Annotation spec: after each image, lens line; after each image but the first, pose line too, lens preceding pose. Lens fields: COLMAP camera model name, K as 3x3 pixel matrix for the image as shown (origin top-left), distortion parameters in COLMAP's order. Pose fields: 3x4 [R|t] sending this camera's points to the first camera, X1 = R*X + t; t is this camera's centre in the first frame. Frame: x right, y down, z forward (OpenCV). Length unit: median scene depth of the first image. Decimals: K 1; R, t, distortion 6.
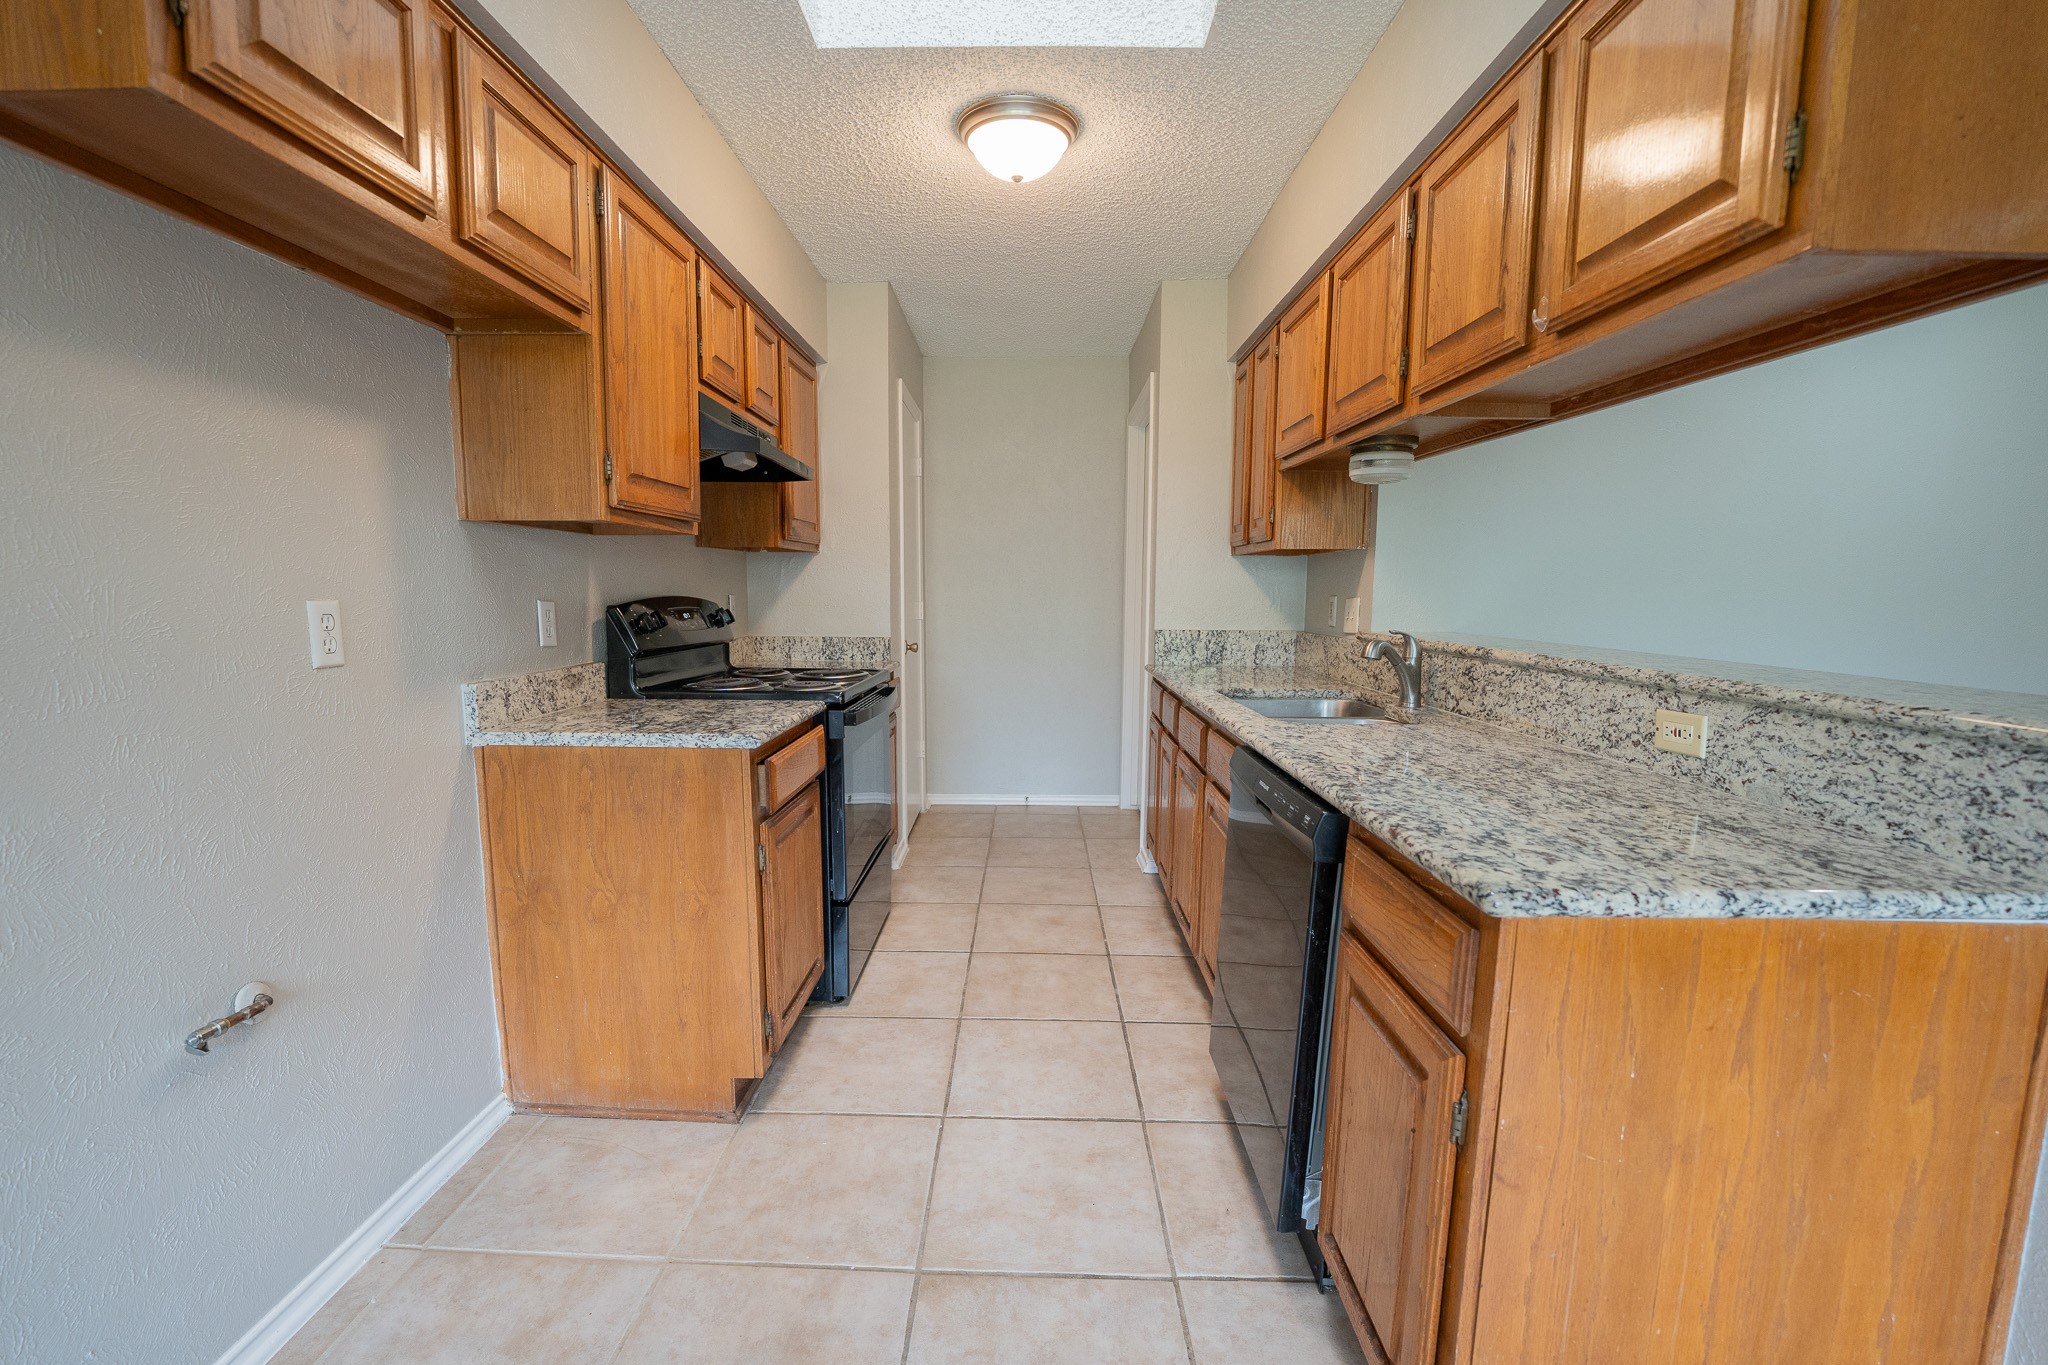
lens RADIAL K [[849.5, 0, 1018.2], [0, 849.5, 699.1], [0, 0, 1]] dist [-0.021538, -0.000102]
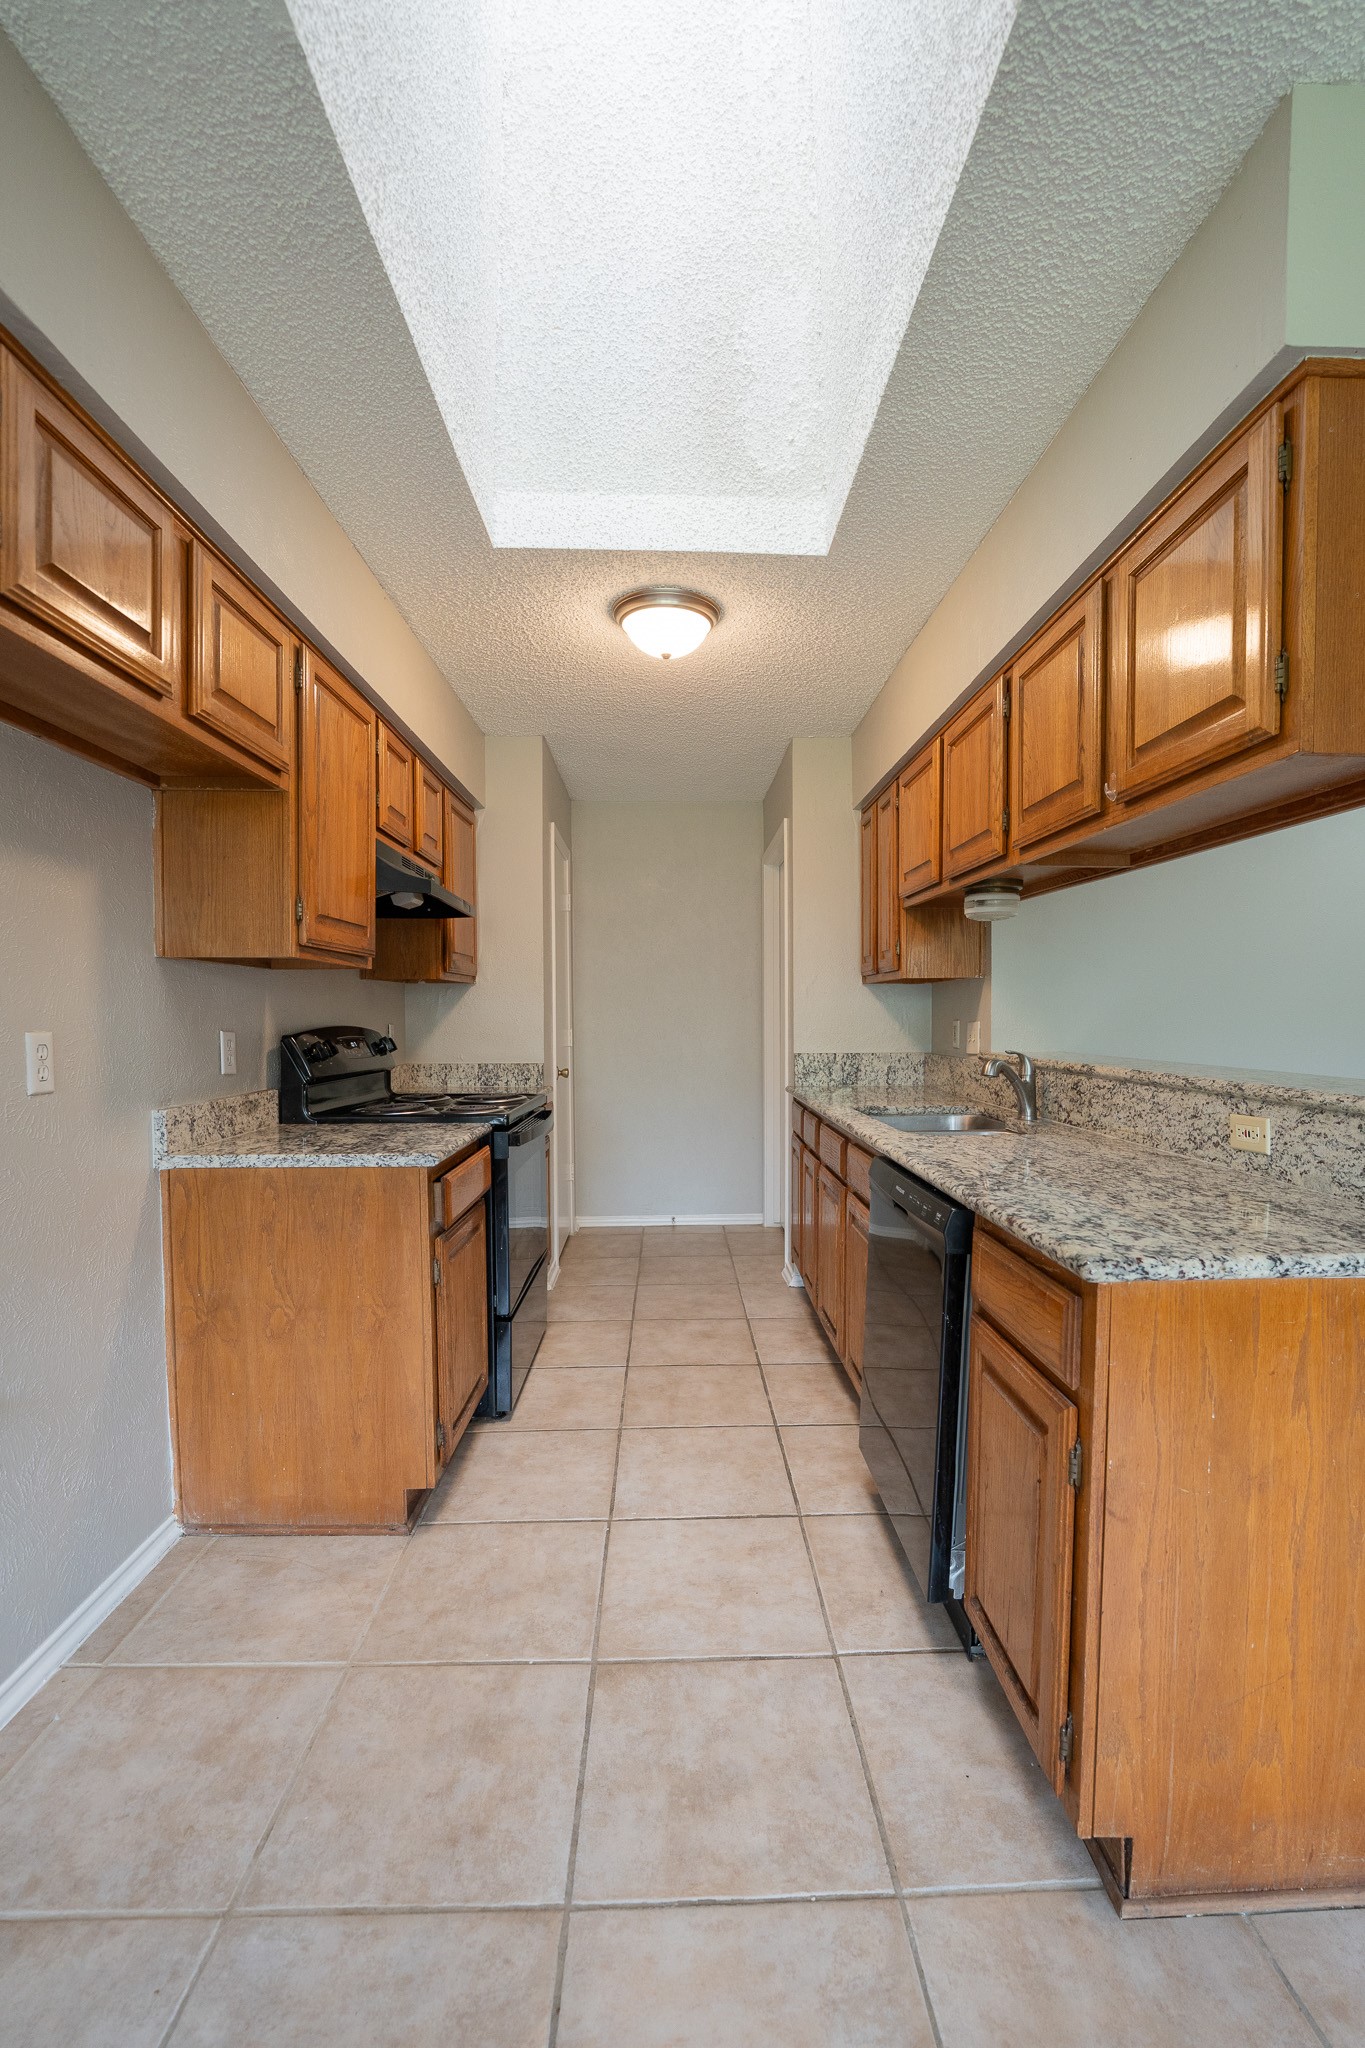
lens RADIAL K [[849.5, 0, 713.7], [0, 849.5, 1046.3], [0, 0, 1]] dist [-0.021538, -0.000102]
pose [[0.997379, -0.010990, 0.071512, -0.031267], [0.017587, 0.995578, -0.092279, 0.012115], [-0.070182, 0.093295, 0.993162, -0.105268]]
